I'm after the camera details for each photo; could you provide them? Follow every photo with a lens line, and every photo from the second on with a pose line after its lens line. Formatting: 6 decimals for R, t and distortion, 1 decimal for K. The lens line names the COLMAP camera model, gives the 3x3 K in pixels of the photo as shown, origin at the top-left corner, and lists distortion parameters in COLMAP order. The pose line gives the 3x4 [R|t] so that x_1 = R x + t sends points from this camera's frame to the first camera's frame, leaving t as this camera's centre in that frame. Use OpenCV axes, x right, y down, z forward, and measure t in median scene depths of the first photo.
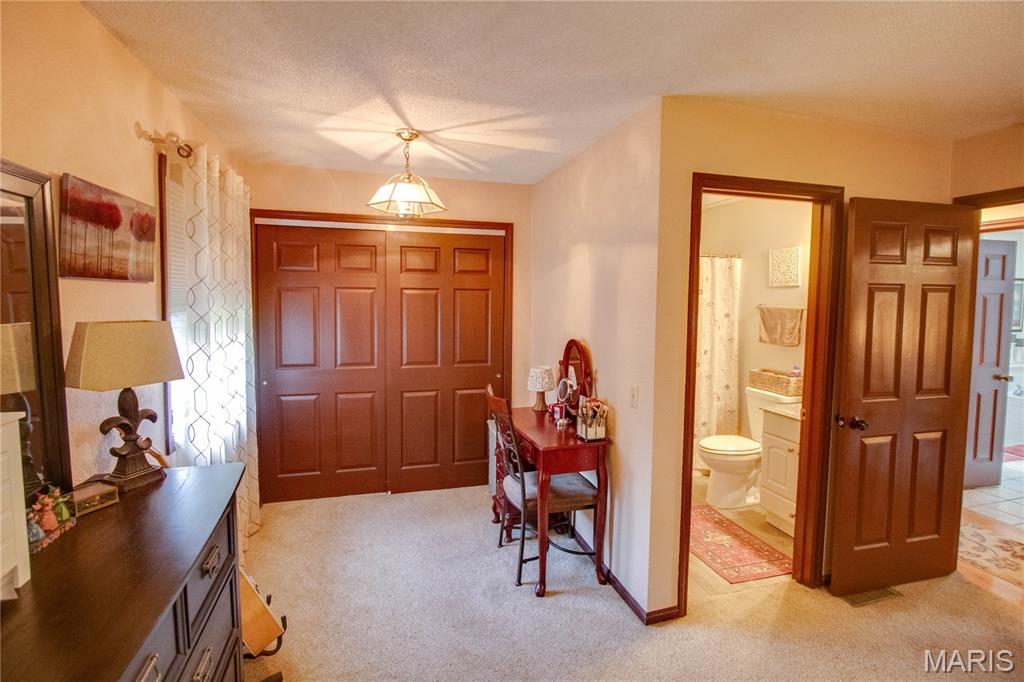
lens RADIAL K [[498.3, 0, 517.3], [0, 498.3, 324.3], [0, 0, 1]] dist [-0.001571, -0.013597]
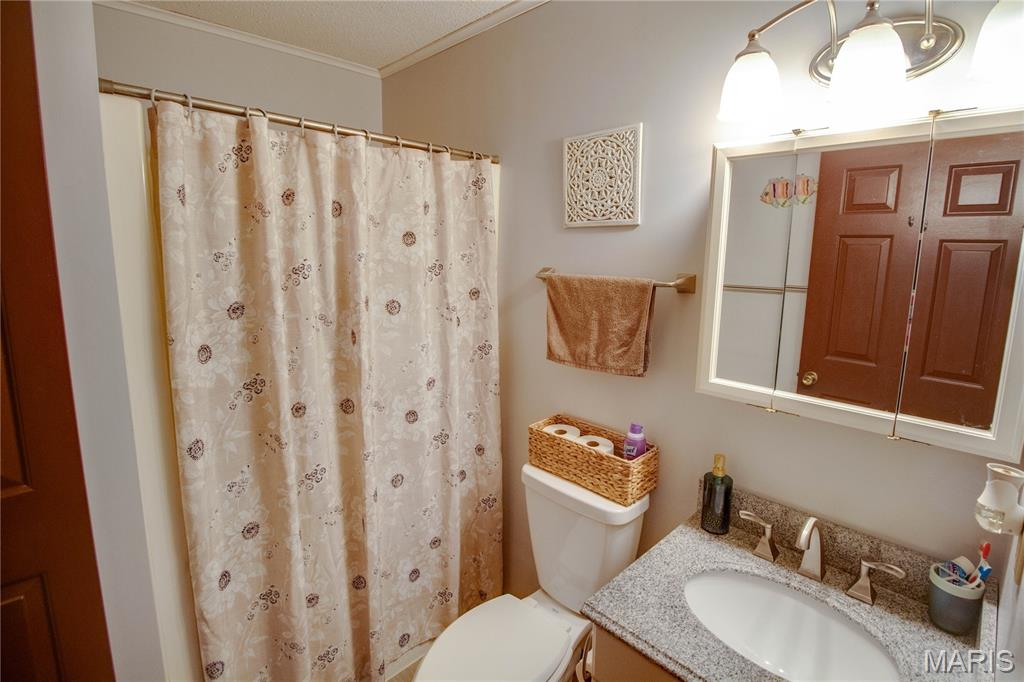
lens RADIAL K [[498.3, 0, 517.3], [0, 498.3, 324.3], [0, 0, 1]] dist [-0.001571, -0.013597]
pose [[0.880882, -0.069617, 0.468188, 0.250883], [0.024159, 0.994448, 0.102415, -0.035871], [-0.472718, -0.078905, 0.877674, 0.603264]]
